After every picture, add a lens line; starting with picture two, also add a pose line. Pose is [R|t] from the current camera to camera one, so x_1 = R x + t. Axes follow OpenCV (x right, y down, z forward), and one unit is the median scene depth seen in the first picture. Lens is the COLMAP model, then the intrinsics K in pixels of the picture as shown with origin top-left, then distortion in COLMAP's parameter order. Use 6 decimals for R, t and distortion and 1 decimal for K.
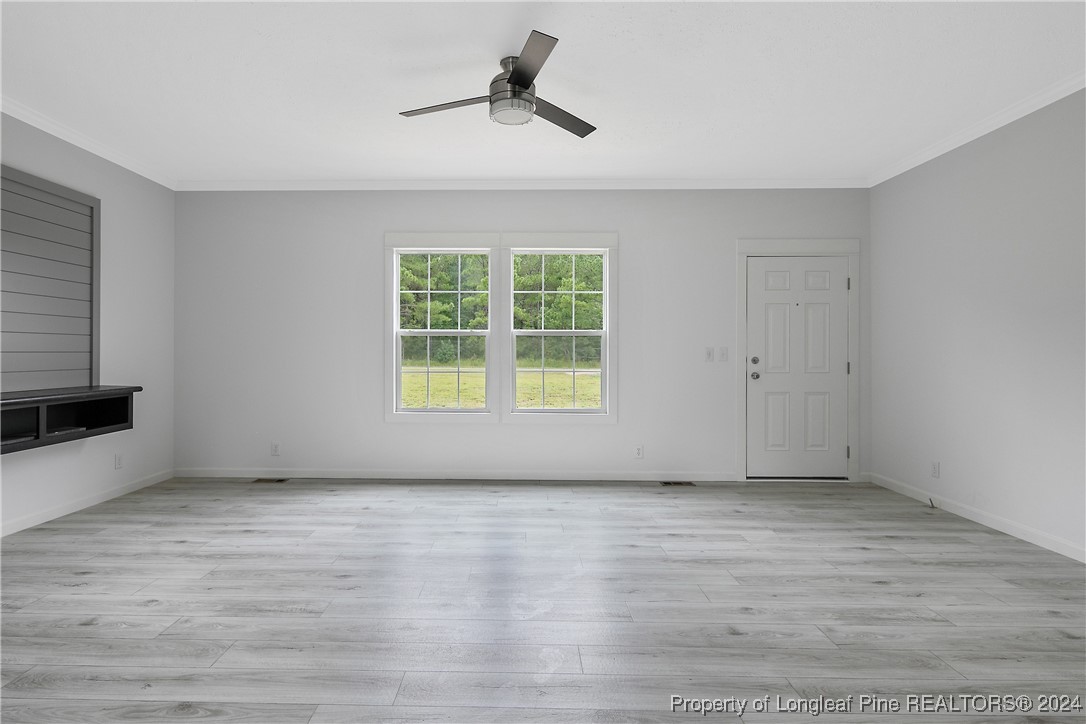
lens RADIAL K [[539.6, 0, 536.8], [0, 539.6, 356.4], [0, 0, 1]] dist [-0.000705, -0.000741]
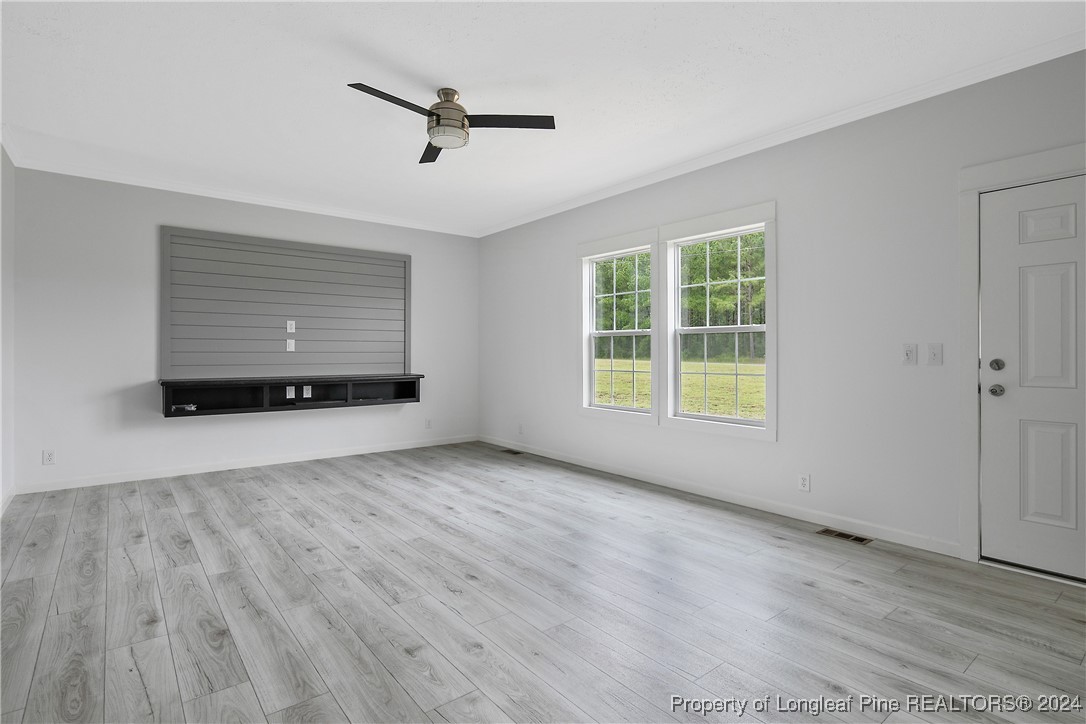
lens RADIAL K [[539.6, 0, 586.7], [0, 539.6, 354.4], [0, 0, 1]] dist [-0.000705, -0.000741]
pose [[0.663204, 0.001330, -0.748438, 0.681207], [-0.005558, 0.999980, -0.003148, 0.000465], [0.748418, 0.006247, 0.663198, 0.325726]]
